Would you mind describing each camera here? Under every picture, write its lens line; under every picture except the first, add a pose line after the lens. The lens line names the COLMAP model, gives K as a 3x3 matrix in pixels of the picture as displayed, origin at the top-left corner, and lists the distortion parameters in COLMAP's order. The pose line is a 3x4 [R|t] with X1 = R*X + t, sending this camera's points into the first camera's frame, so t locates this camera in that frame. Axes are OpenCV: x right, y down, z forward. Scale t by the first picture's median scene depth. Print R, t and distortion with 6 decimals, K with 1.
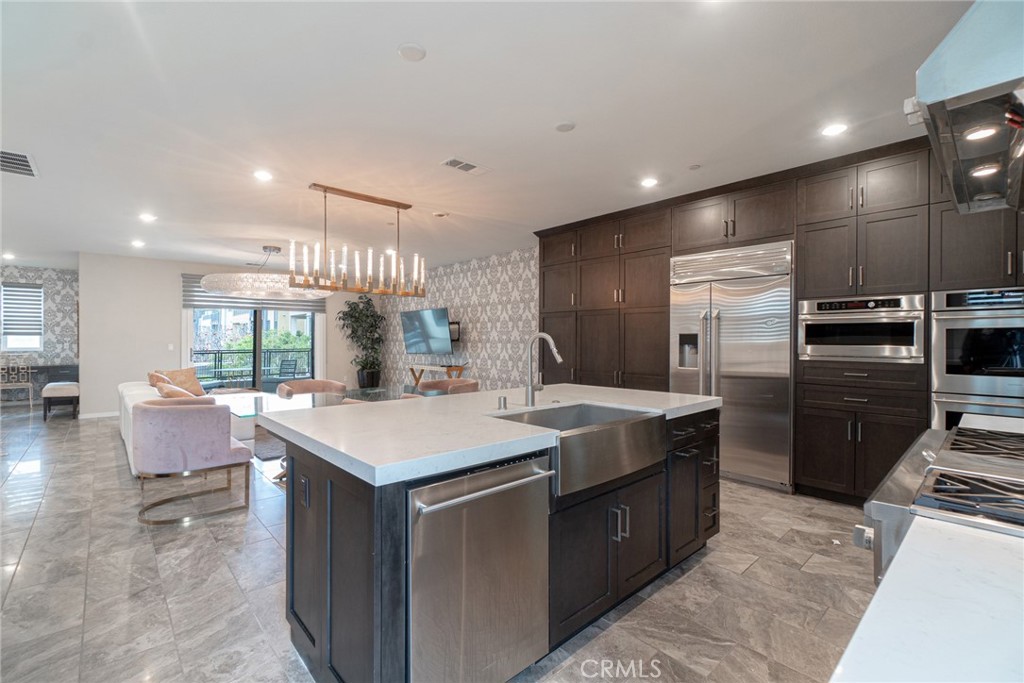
lens RADIAL K [[447.7, 0, 493.5], [0, 447.7, 349.1], [0, 0, 1]] dist [-0.004075, -0.000773]
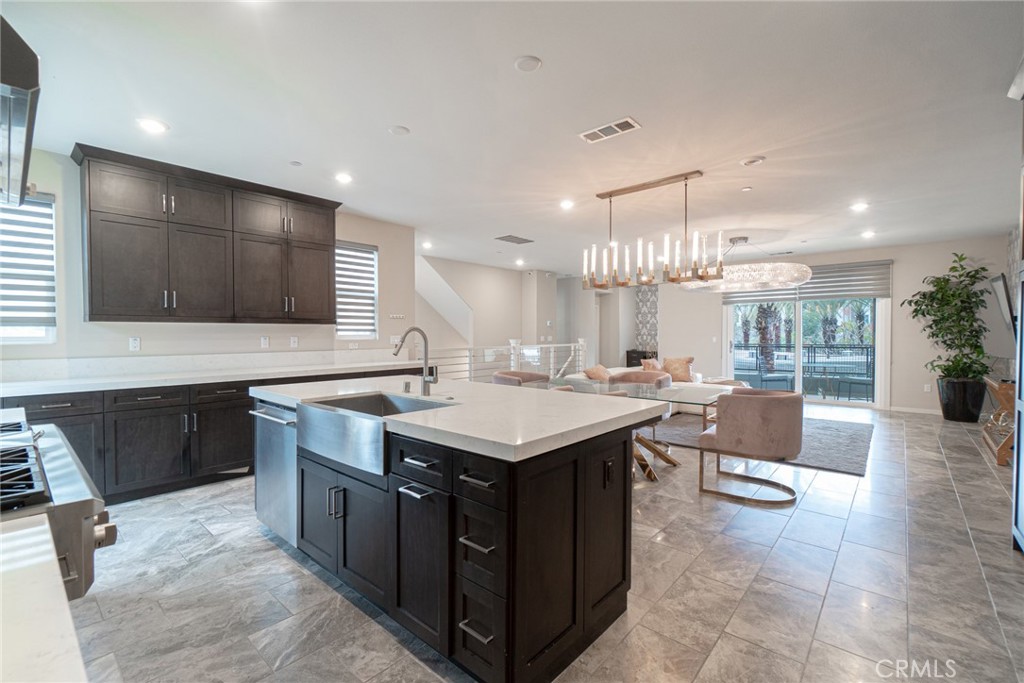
lens RADIAL K [[447.7, 0, 506.2], [0, 447.7, 346.8], [0, 0, 1]] dist [-0.004075, -0.000773]
pose [[0.120648, 0.028180, -0.992295, 0.742644], [-0.018035, 0.999494, 0.026192, -0.012277], [0.992532, 0.014736, 0.121095, 0.678606]]
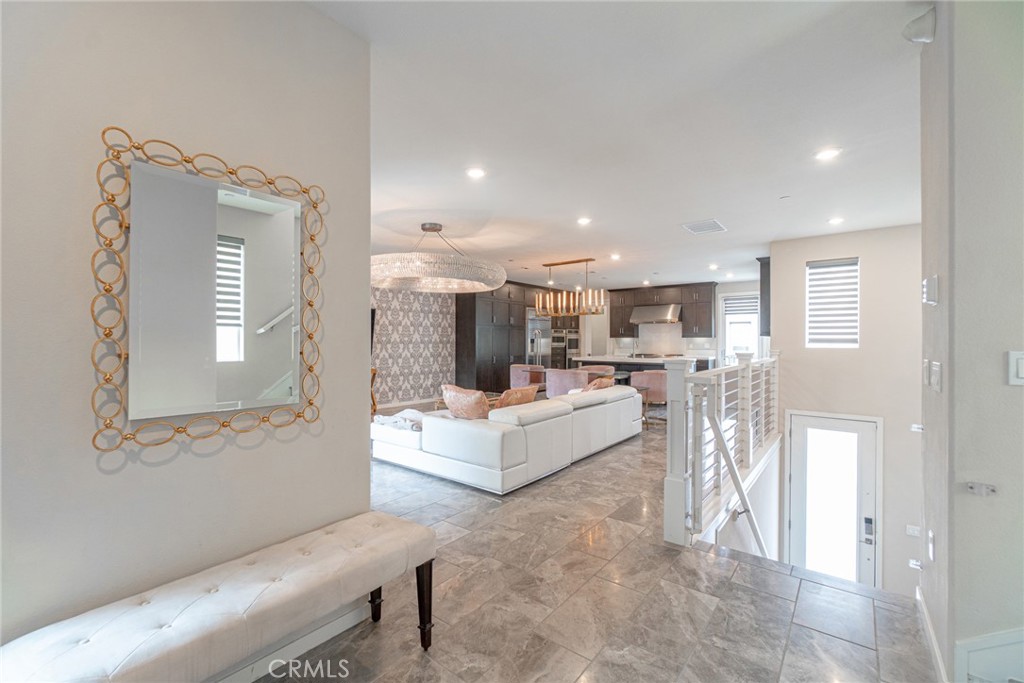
lens RADIAL K [[447.7, 0, 504.4], [0, 447.7, 340.8], [0, 0, 1]] dist [-0.004075, -0.000773]
pose [[-0.209038, -0.003298, 0.977902, -2.318309], [0.016438, 0.999841, 0.006886, -0.049072], [-0.977769, 0.017514, -0.208951, 1.924196]]
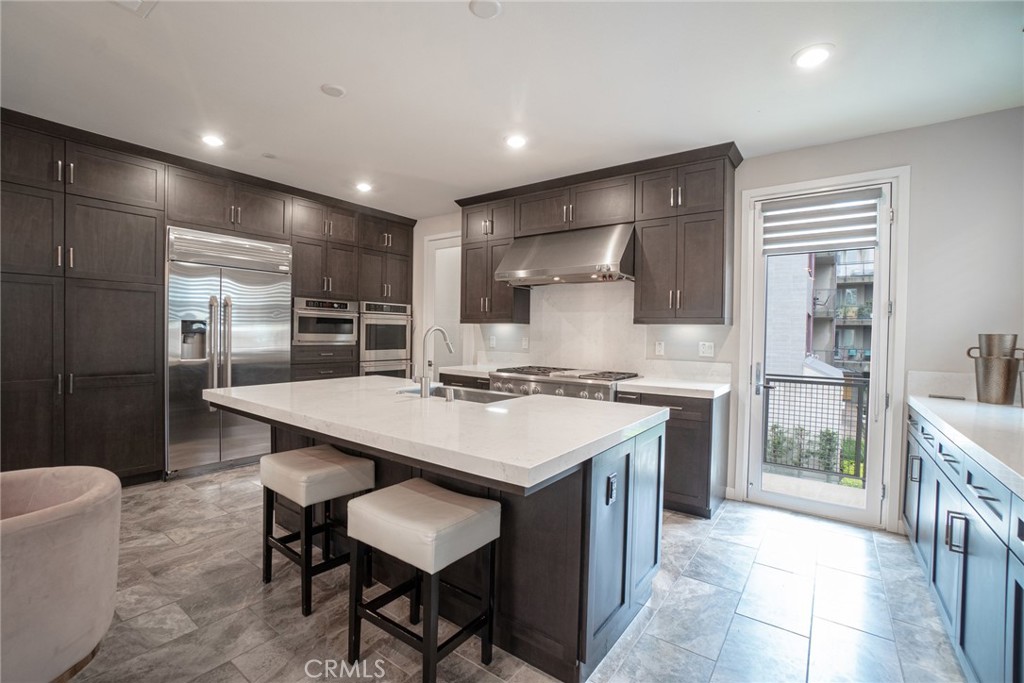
lens RADIAL K [[447.7, 0, 511.9], [0, 447.7, 340.1], [0, 0, 1]] dist [-0.004075, -0.000773]
pose [[-0.209563, -0.021702, 0.977554, -0.598851], [0.003110, 0.999734, 0.022861, -0.016326], [-0.977790, 0.007831, -0.209440, 0.637456]]
